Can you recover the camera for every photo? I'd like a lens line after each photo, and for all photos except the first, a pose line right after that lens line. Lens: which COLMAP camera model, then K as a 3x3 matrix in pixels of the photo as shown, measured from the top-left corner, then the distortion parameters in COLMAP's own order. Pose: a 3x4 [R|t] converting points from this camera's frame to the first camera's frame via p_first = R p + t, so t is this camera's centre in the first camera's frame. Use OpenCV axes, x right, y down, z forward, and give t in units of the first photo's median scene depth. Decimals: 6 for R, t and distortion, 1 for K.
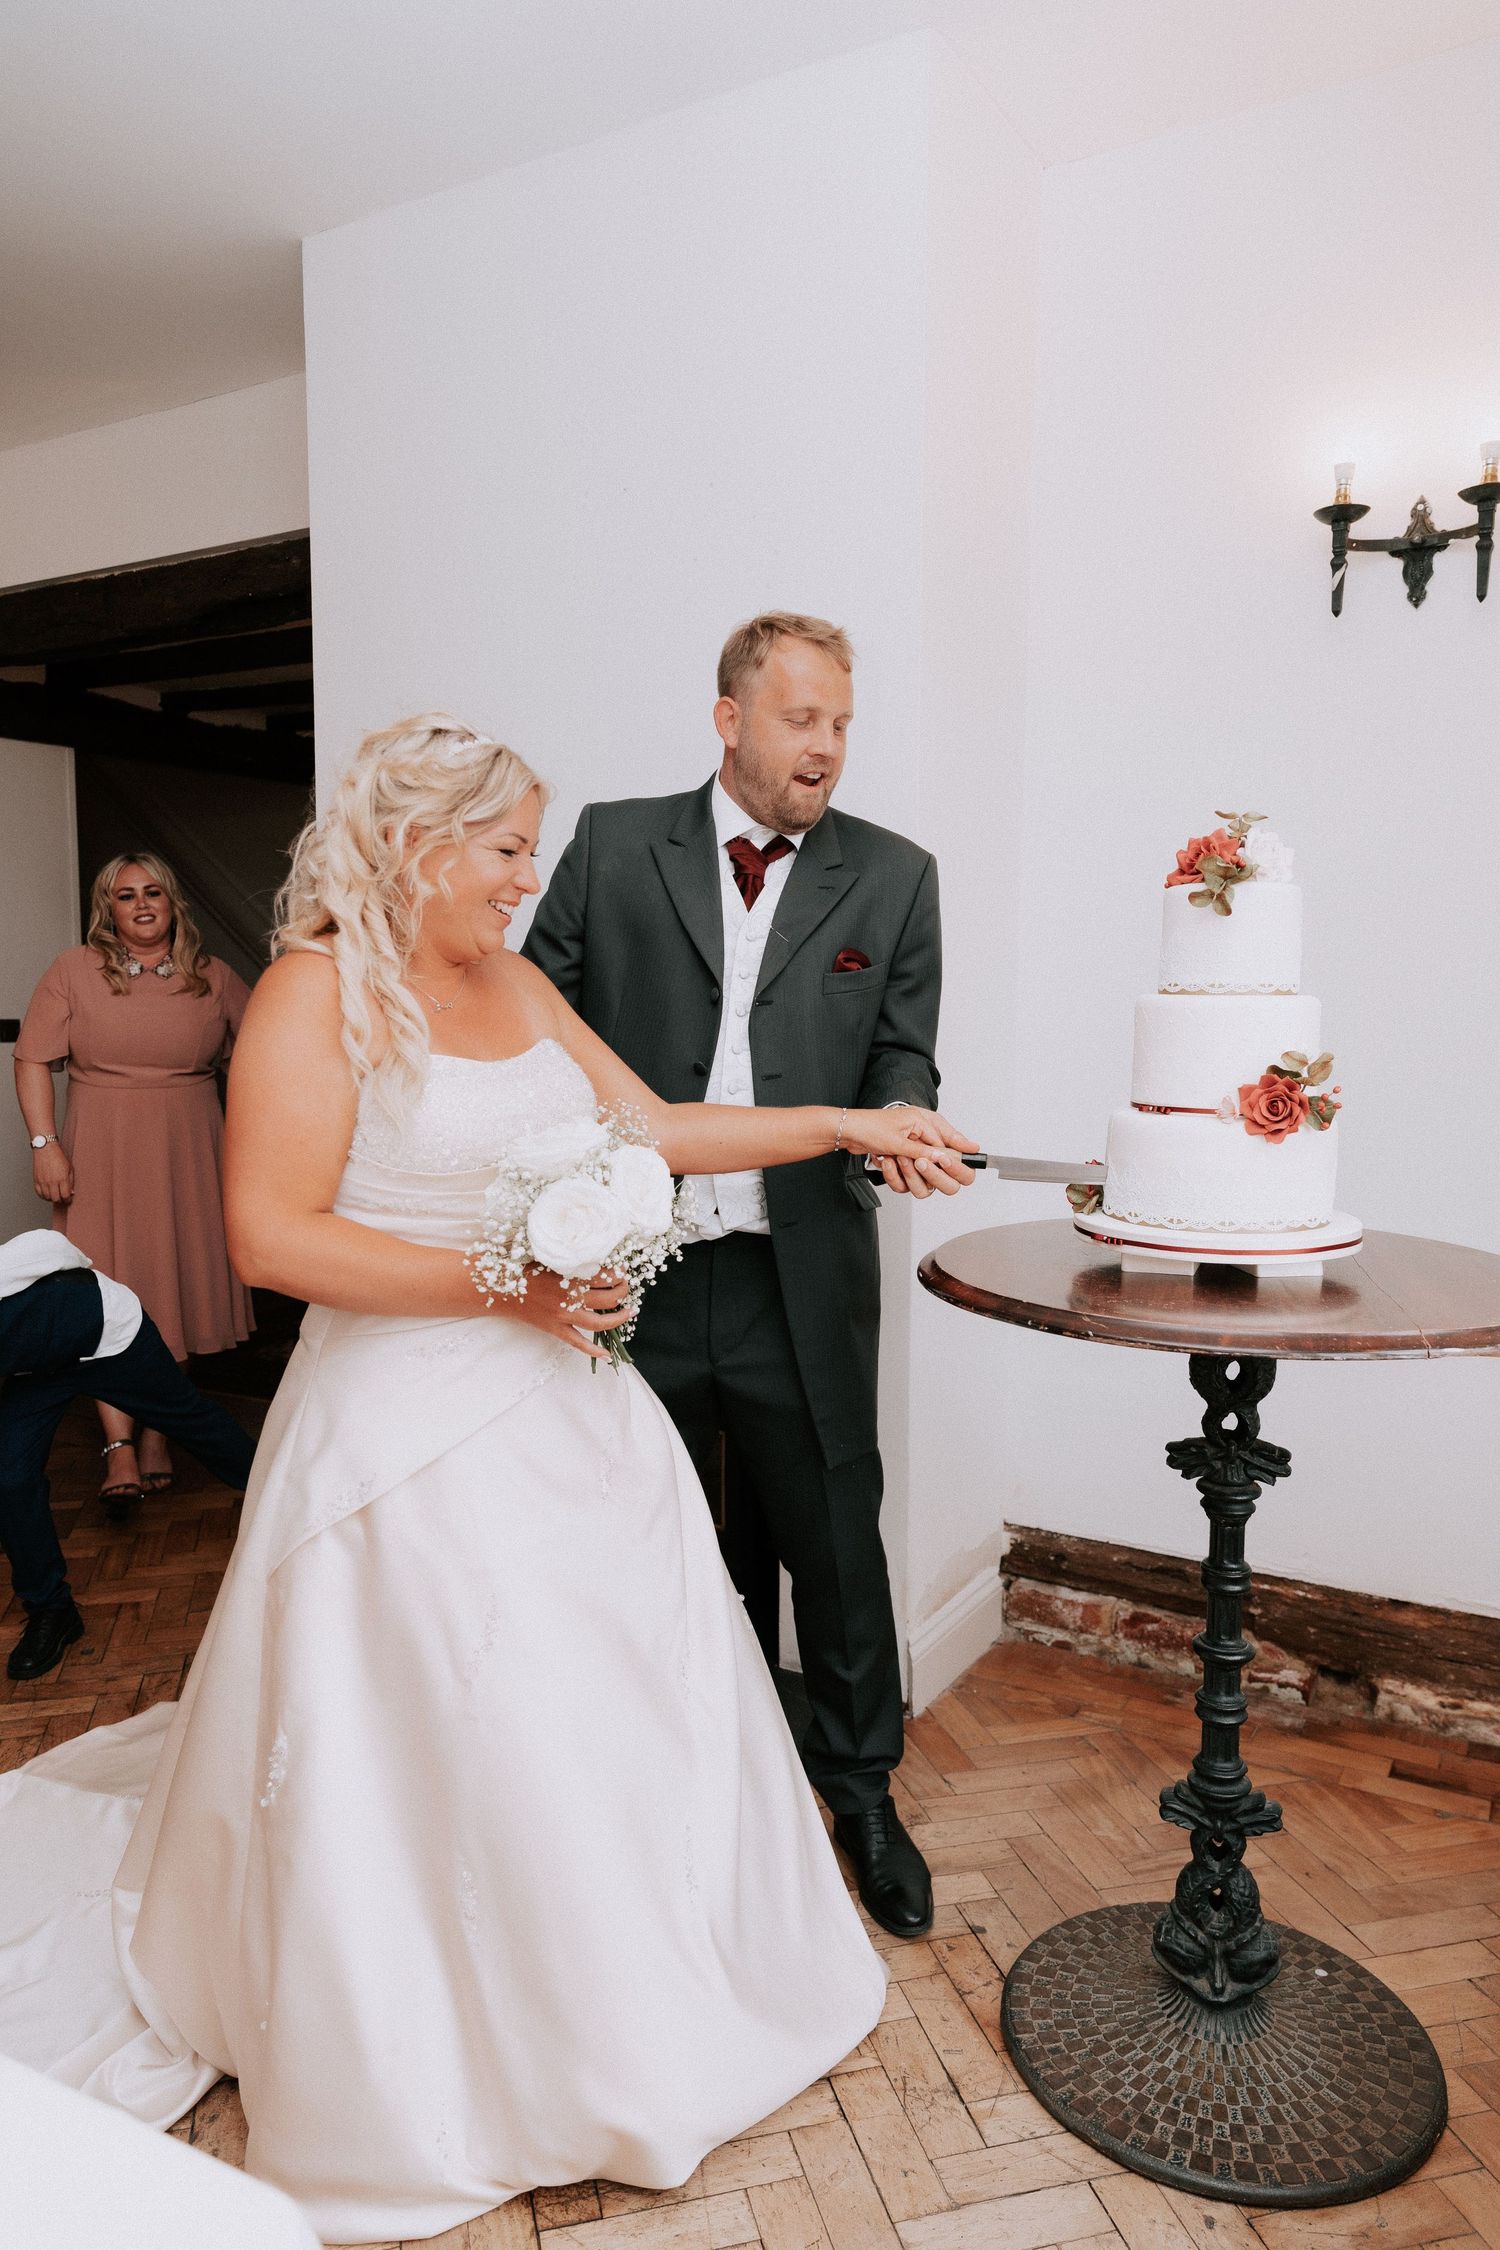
lens RADIAL K [[1555.2, 0, 749.6], [0, 1555.2, 1131.3], [0, 0, 1]] dist [0.008383, 0.002593]
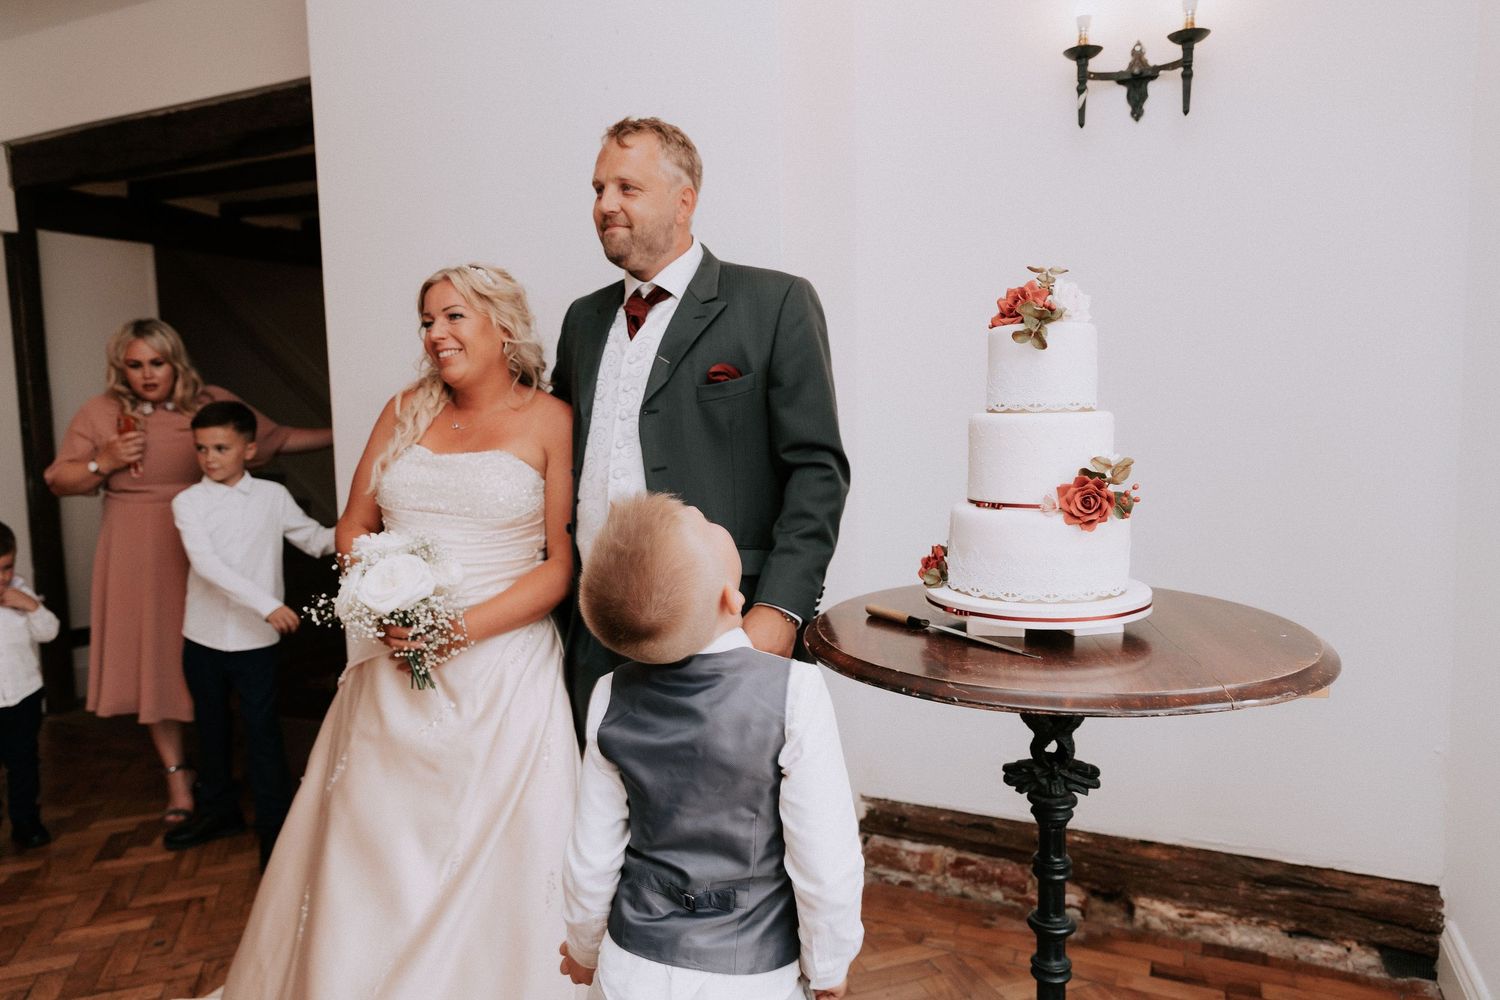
lens RADIAL K [[1036.8, 0, 753.7], [0, 1036.8, 500.4], [0, 0, 1]] dist [0.008383, 0.002593]
pose [[0.995563, -0.035705, 0.087065, -0.000542], [0.035512, 0.999362, 0.003768, -0.017802], [-0.087144, -0.000660, 0.996196, 0.117875]]
